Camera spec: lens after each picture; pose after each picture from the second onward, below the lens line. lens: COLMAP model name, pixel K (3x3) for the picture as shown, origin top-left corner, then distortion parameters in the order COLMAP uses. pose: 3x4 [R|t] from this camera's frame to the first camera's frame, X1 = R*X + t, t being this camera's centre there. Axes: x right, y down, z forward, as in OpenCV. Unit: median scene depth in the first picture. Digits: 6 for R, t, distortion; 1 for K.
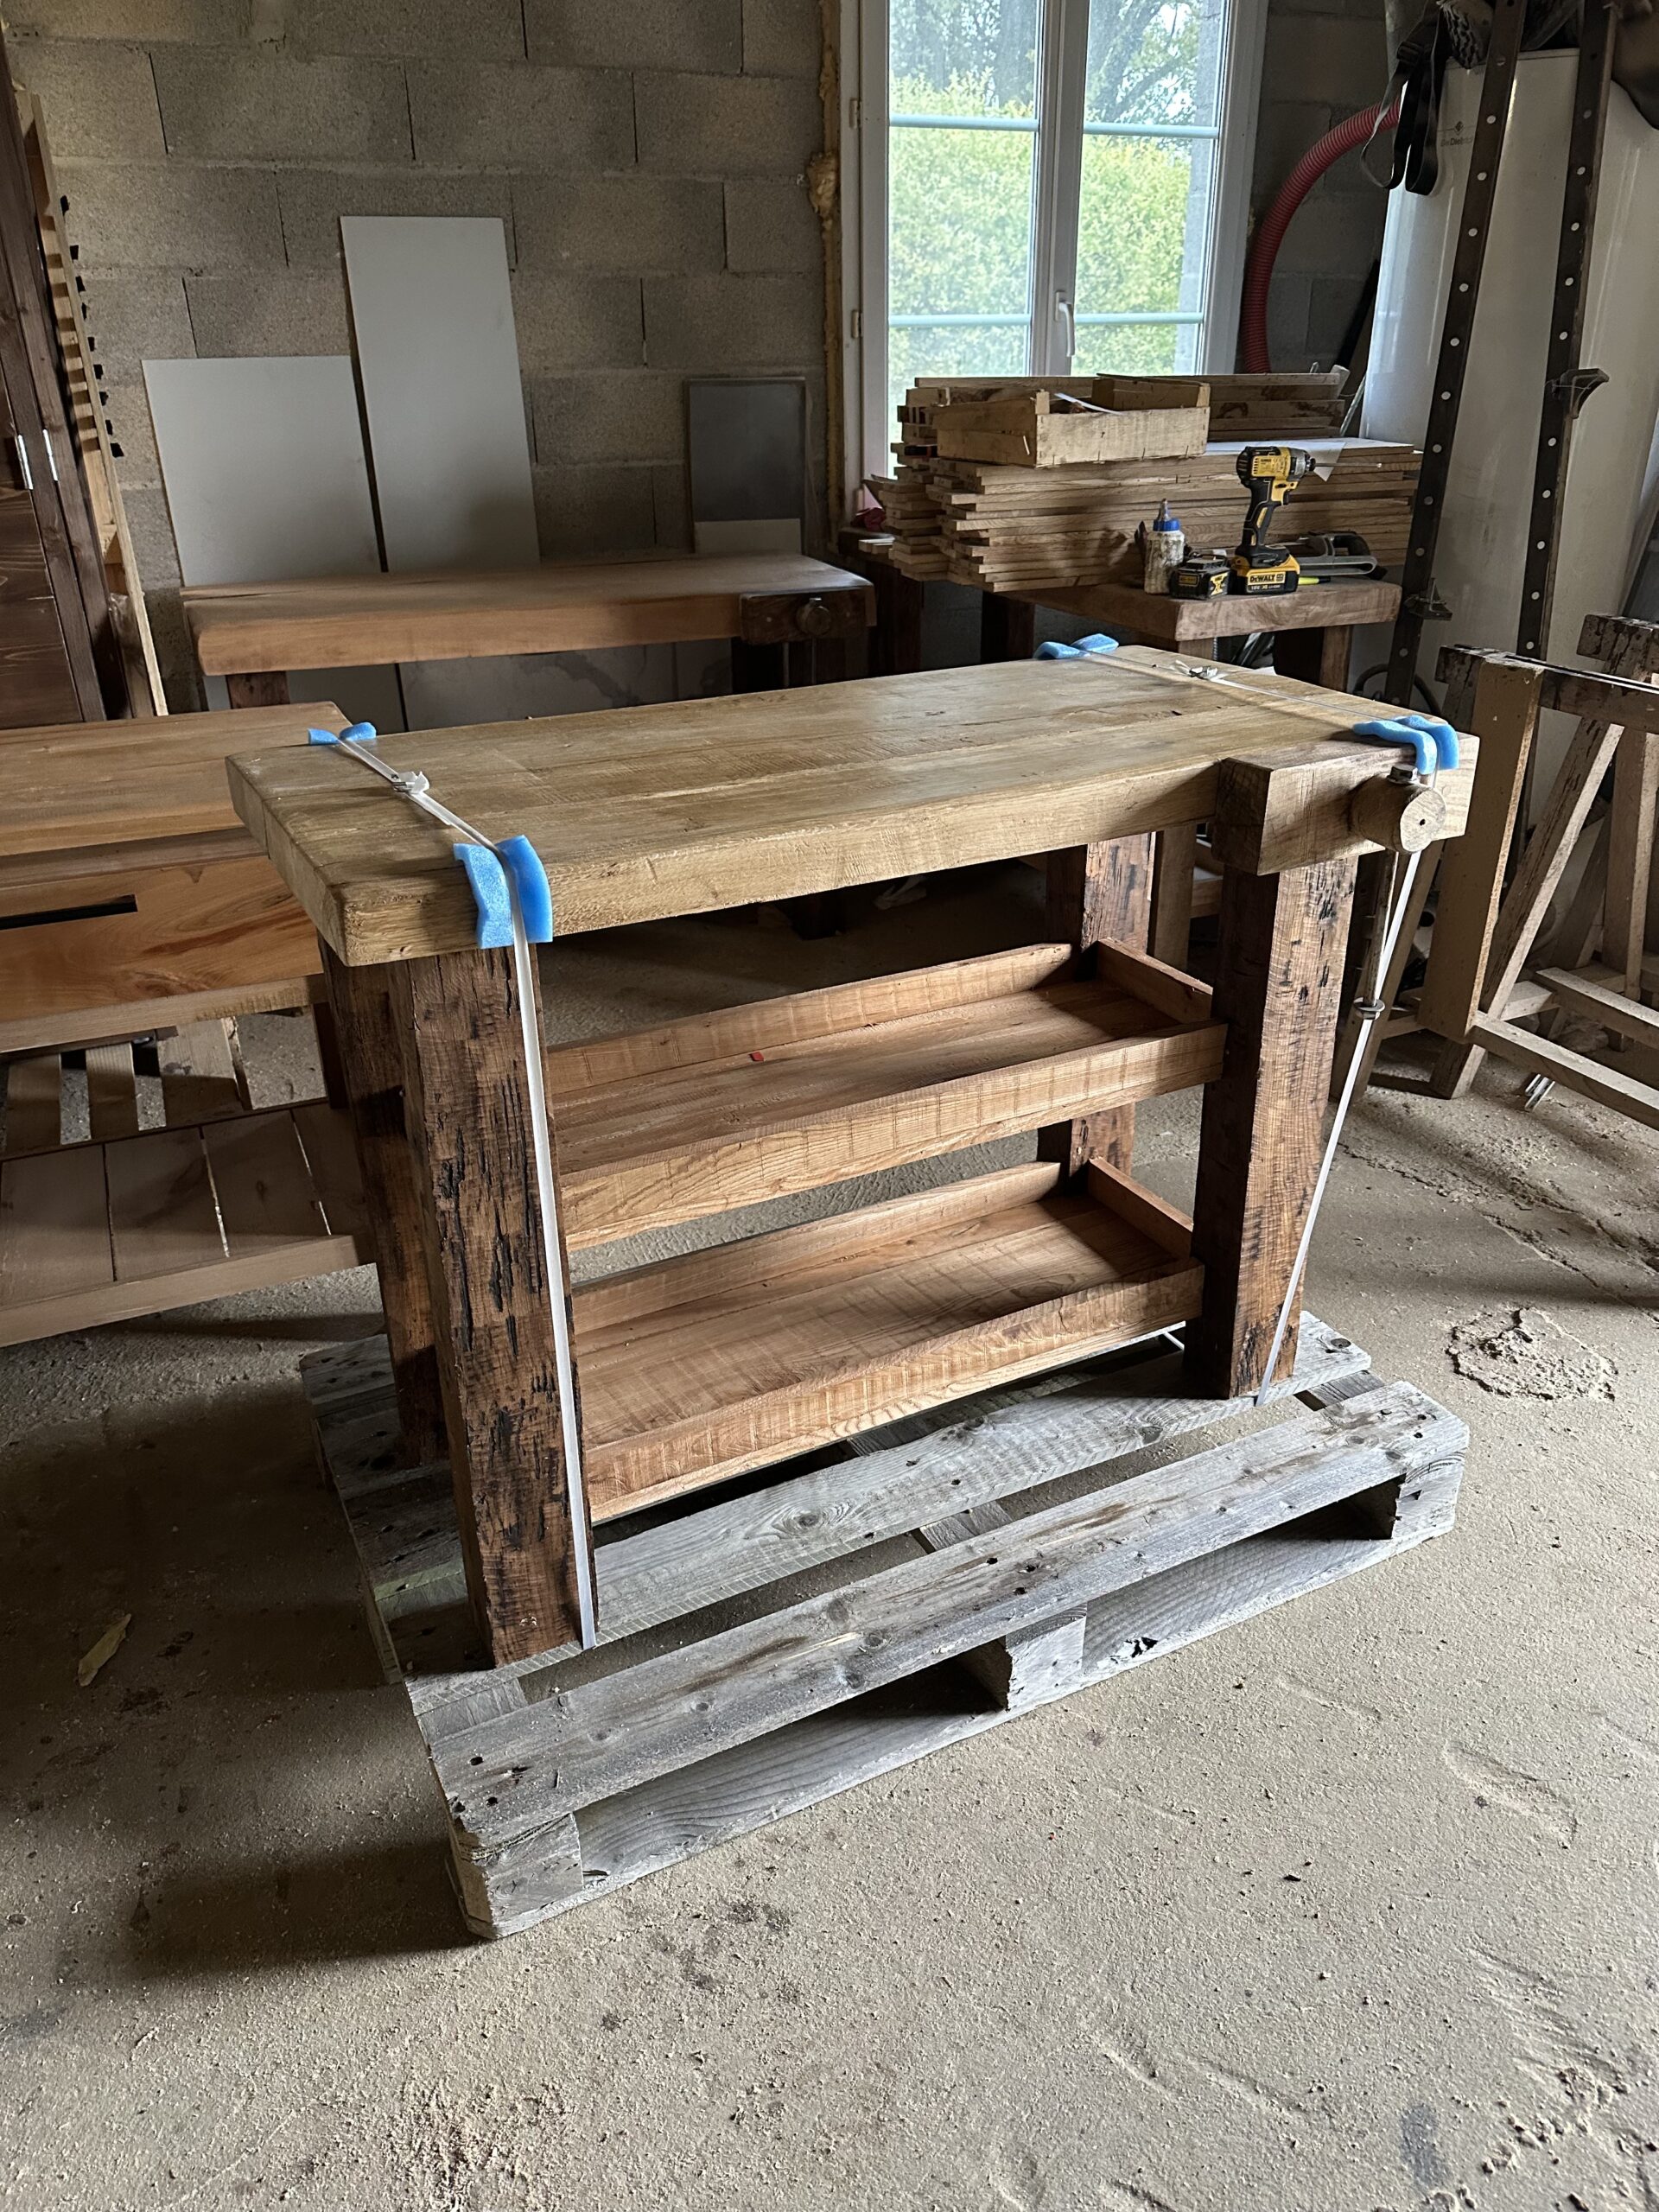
lens RADIAL K [[1588.5, 0, 829.5], [0, 1588.5, 1106.0], [0, 0, 1]] dist [-0.014894, -0.002704]
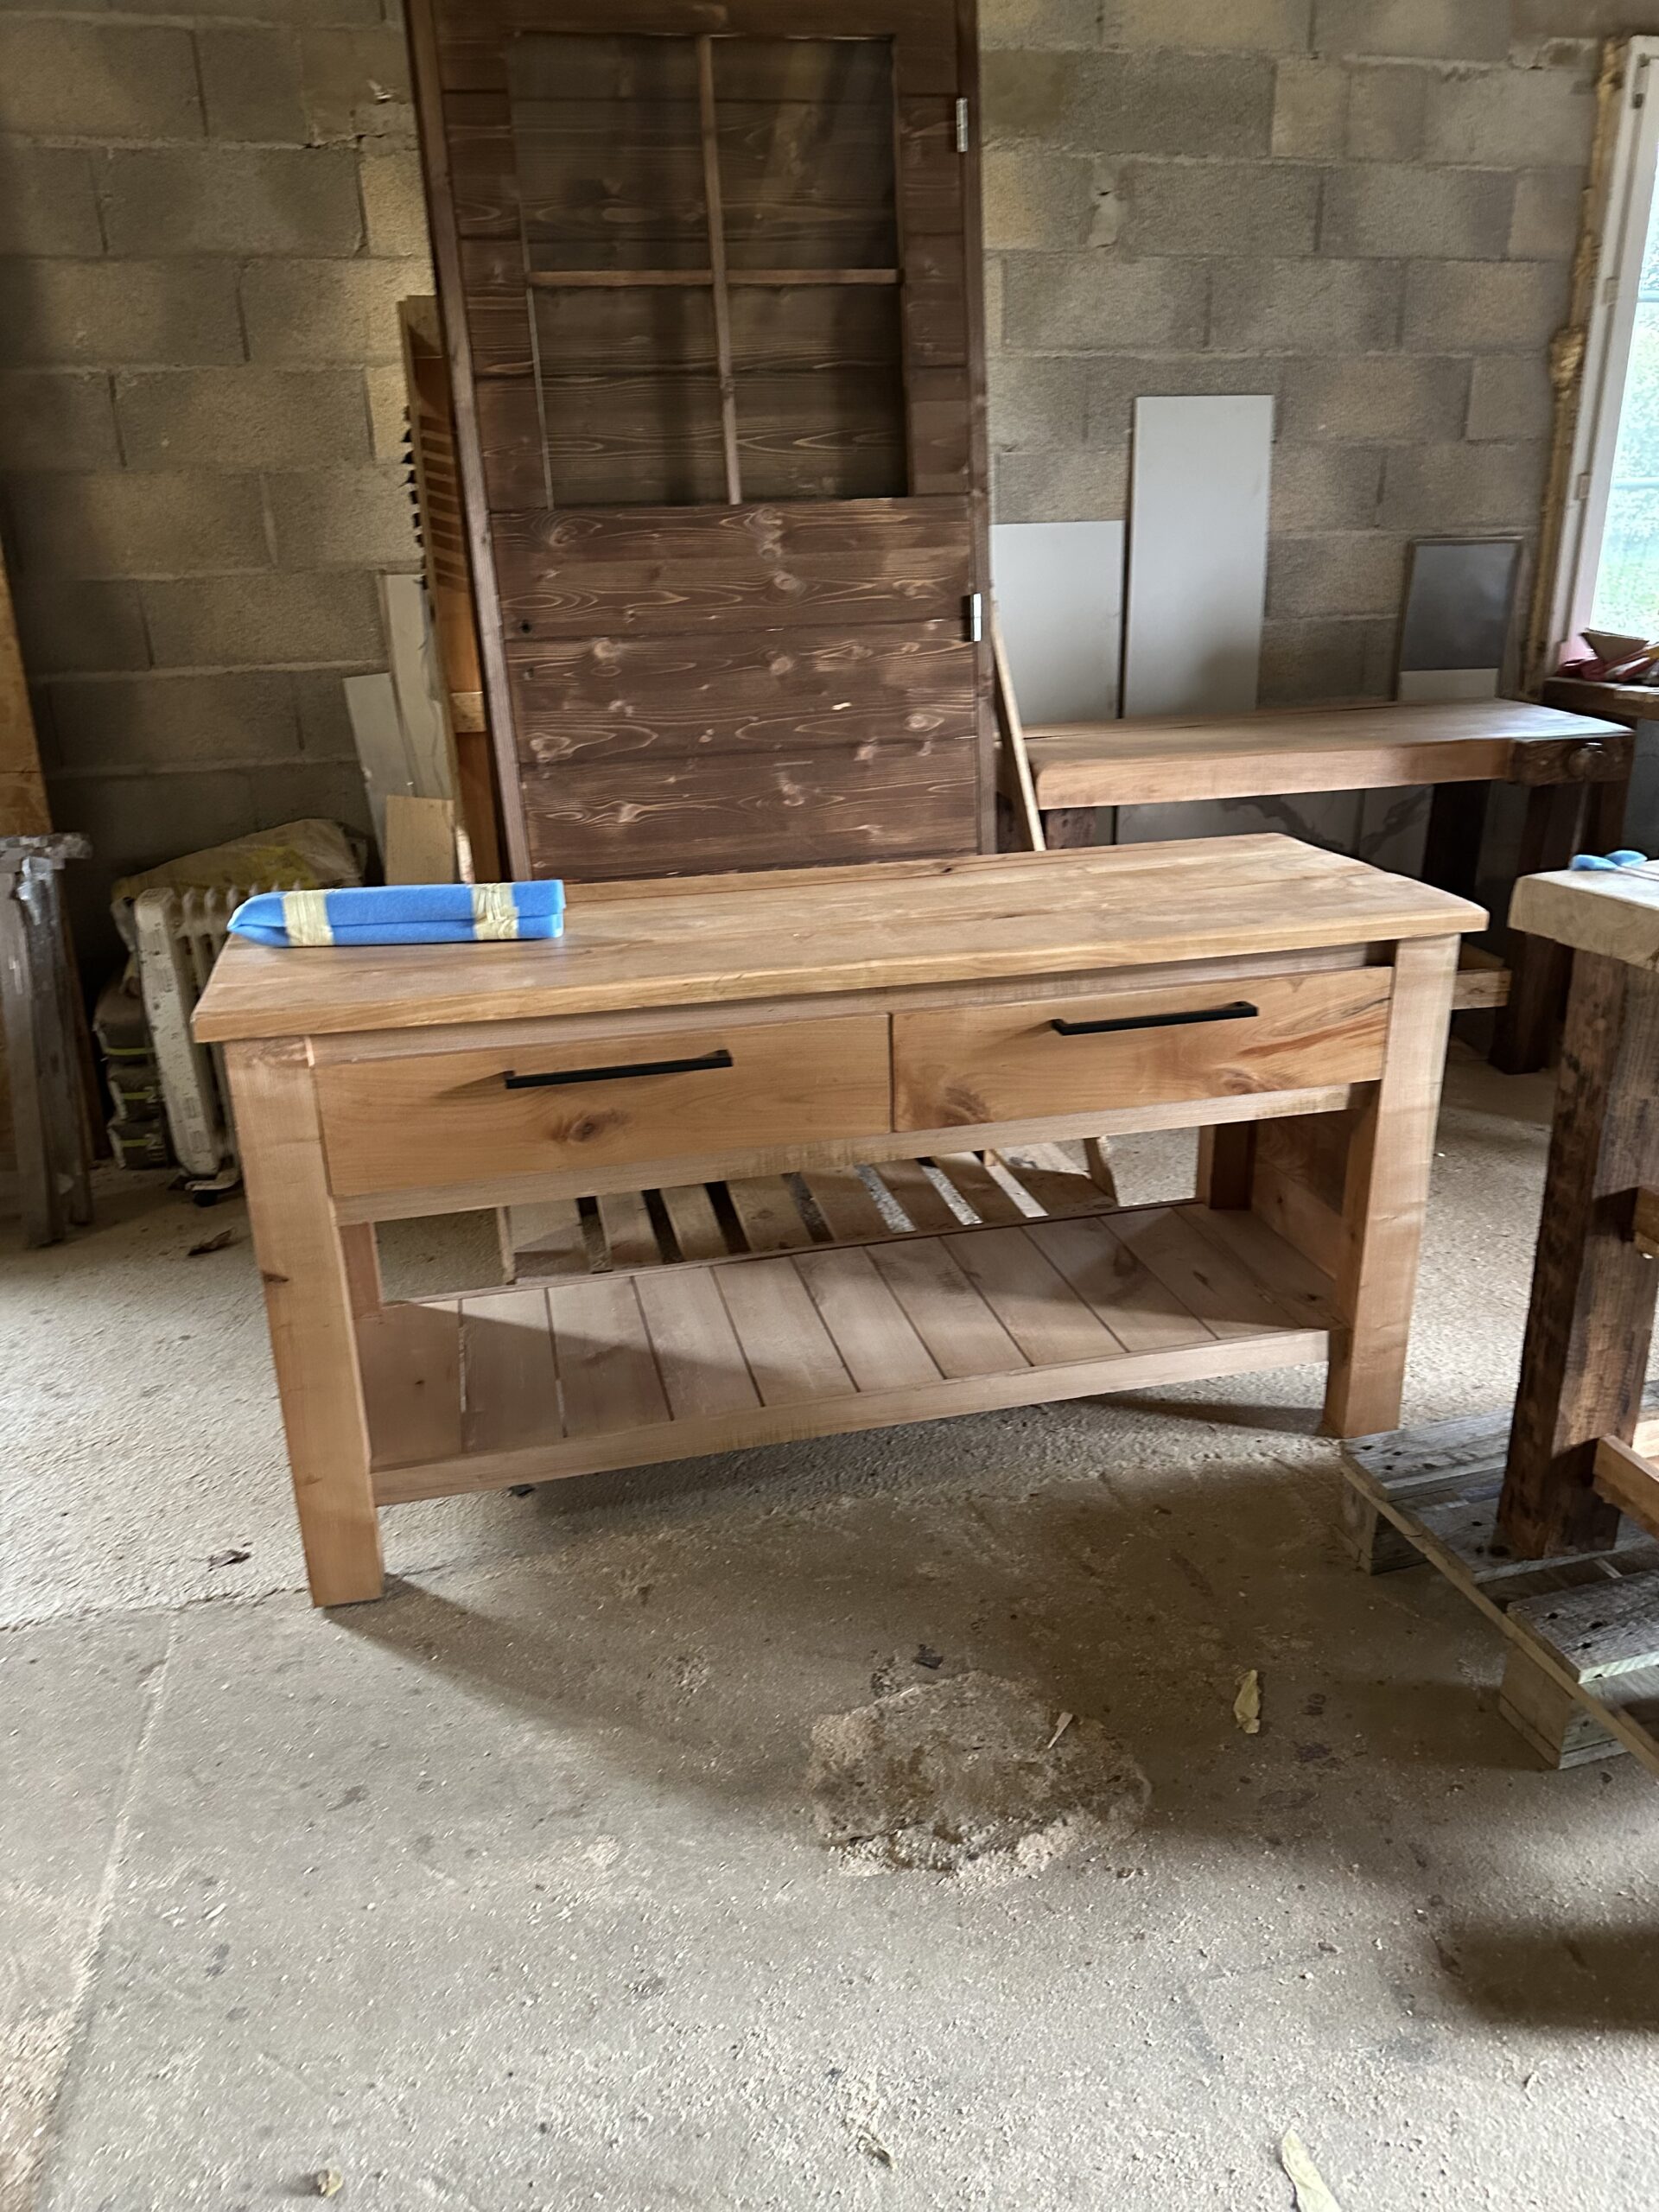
lens RADIAL K [[1582.9, 0, 829.5], [0, 1582.9, 1106.0], [0, 0, 1]] dist [0.001771, -0.006453]
pose [[0.984726, 0.051091, -0.166445, -0.308042], [-0.064599, 0.994953, -0.076778, 0.024779], [0.161683, 0.086358, 0.983057, -0.073658]]
